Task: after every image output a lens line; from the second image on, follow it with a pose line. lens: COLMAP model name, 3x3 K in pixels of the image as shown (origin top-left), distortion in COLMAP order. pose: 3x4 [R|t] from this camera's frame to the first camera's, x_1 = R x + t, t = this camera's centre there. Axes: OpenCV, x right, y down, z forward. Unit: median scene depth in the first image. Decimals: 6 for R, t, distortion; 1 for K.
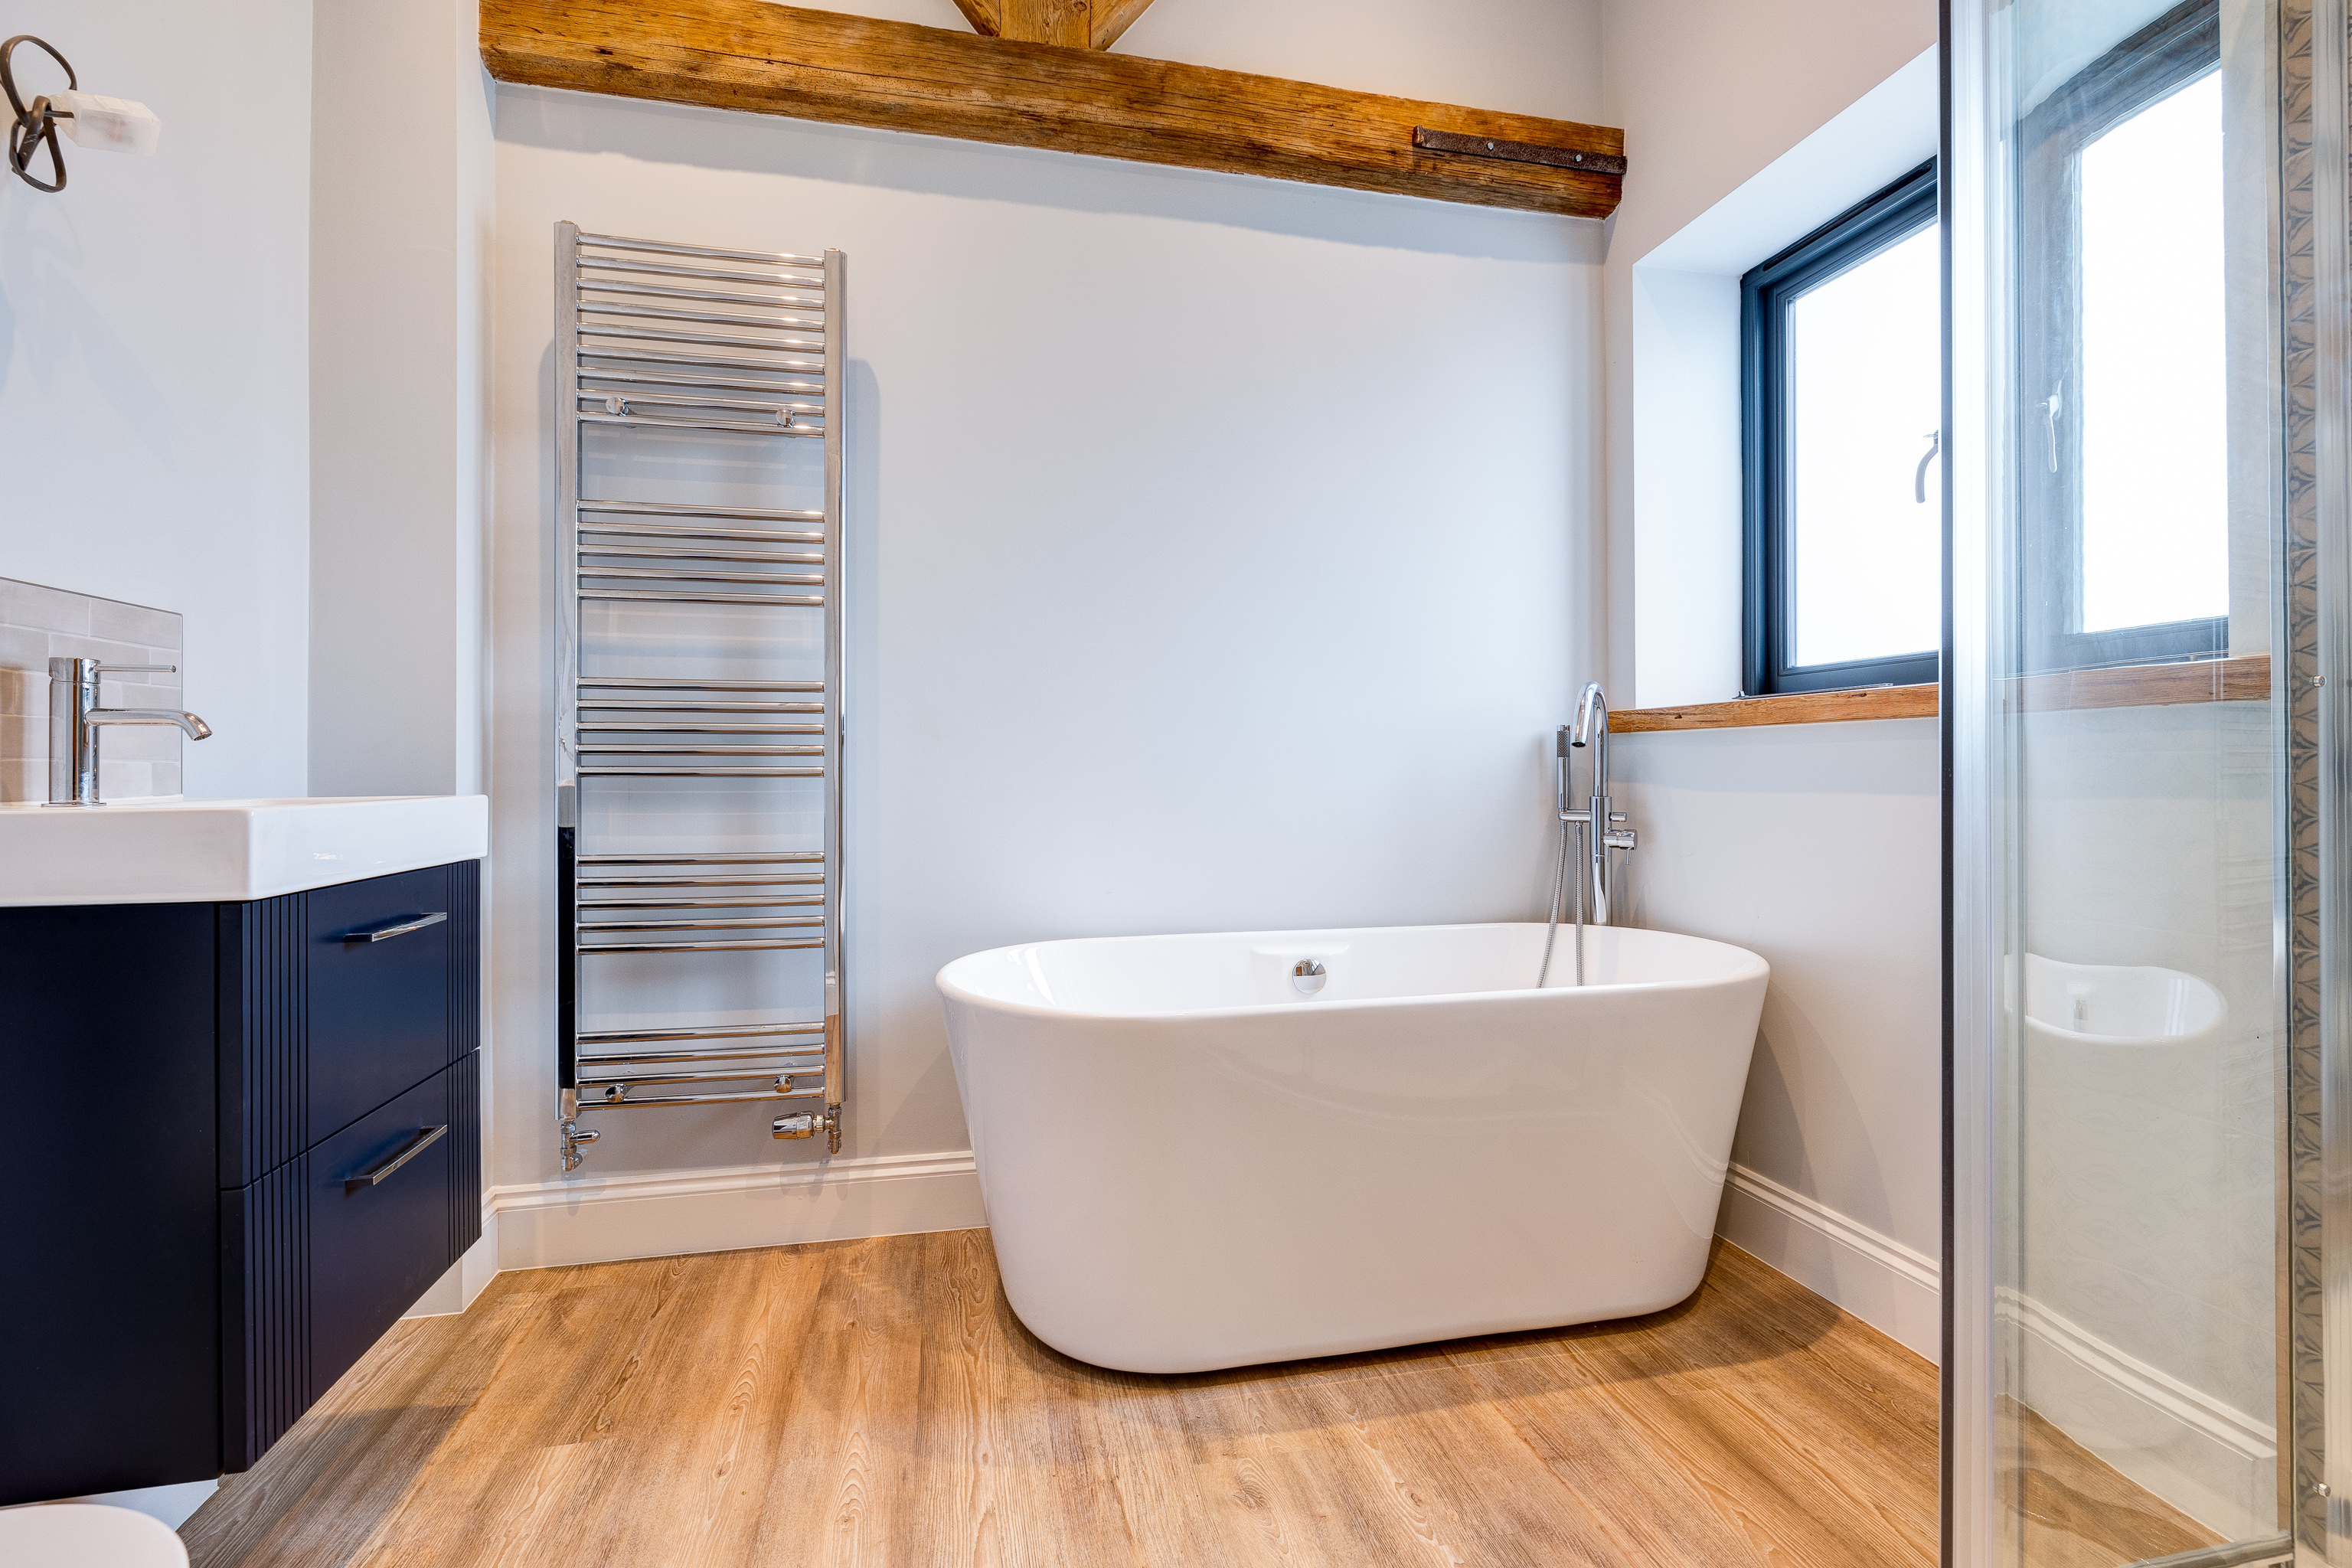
lens RADIAL K [[1013.6, 0, 1172.7], [0, 1013.6, 774.0], [0, 0, 1]] dist [-0.001488, 0.000016]
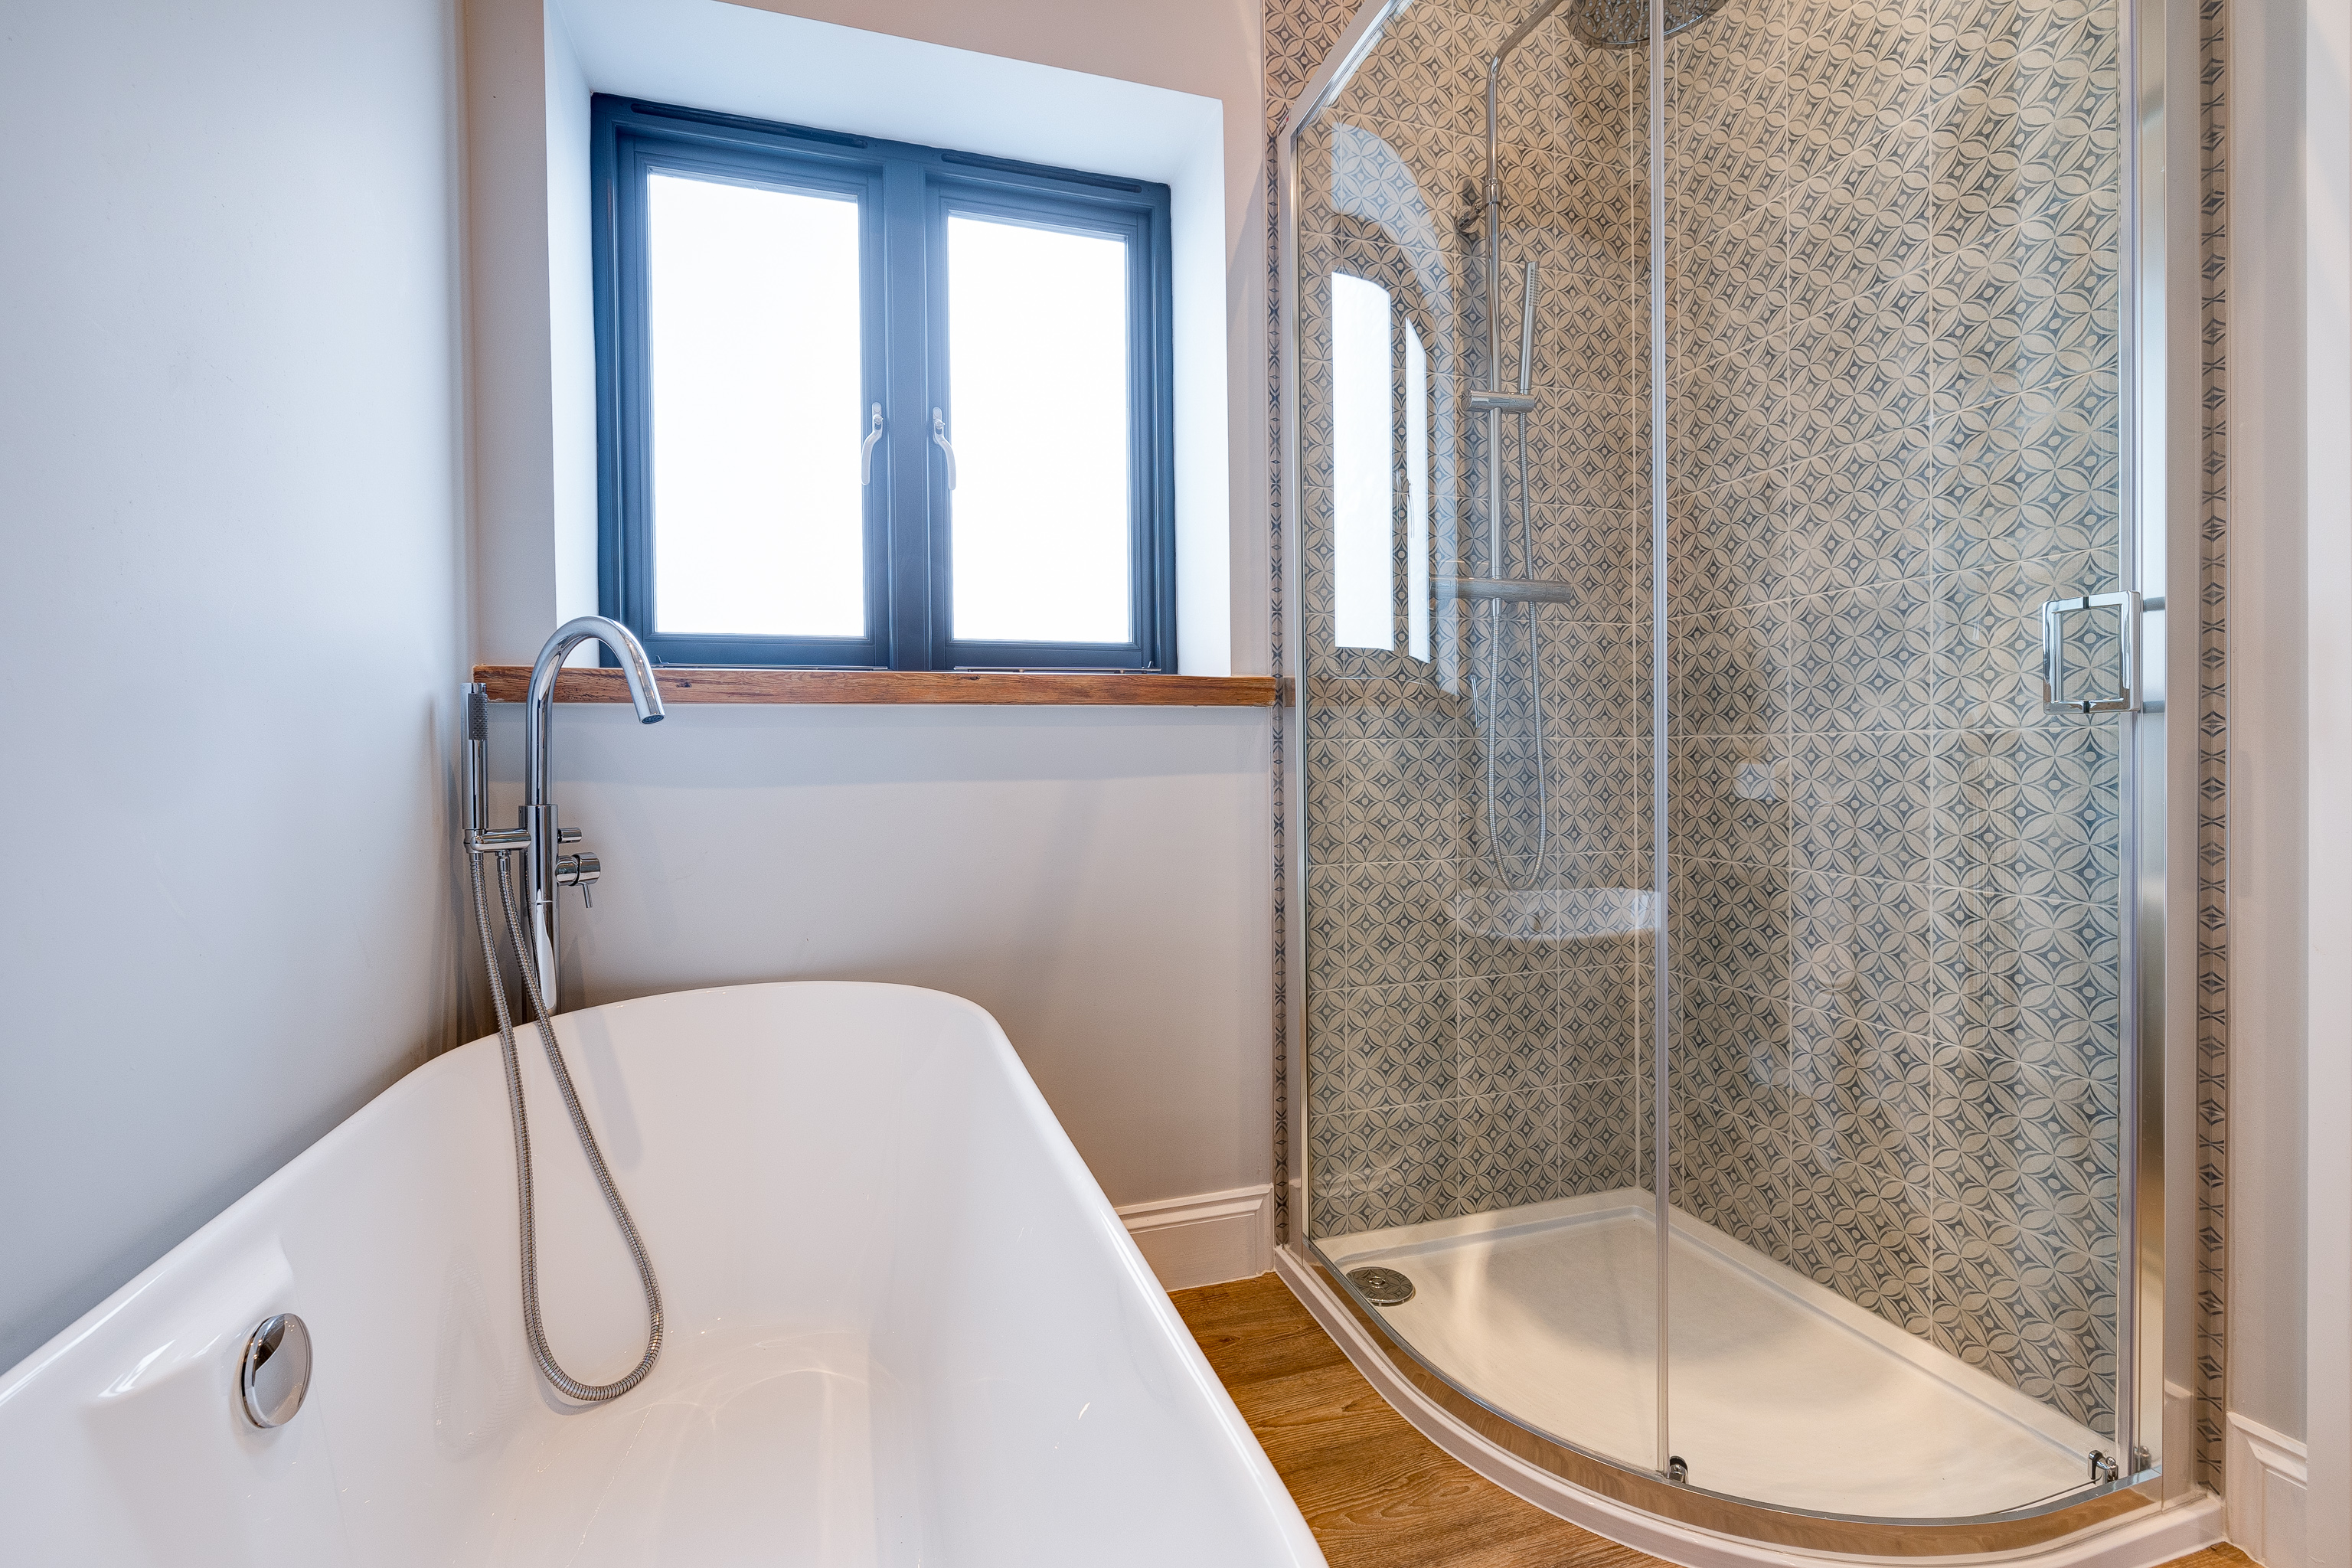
lens RADIAL K [[1013.6, 0, 1166.3], [0, 1013.6, 773.7], [0, 0, 1]] dist [-0.001488, 0.000016]
pose [[-0.084002, 0.000129, 0.996466, -0.210951], [0.017905, 0.999839, 0.001380, 0.009760], [-0.996305, 0.017958, -0.083991, 0.684010]]
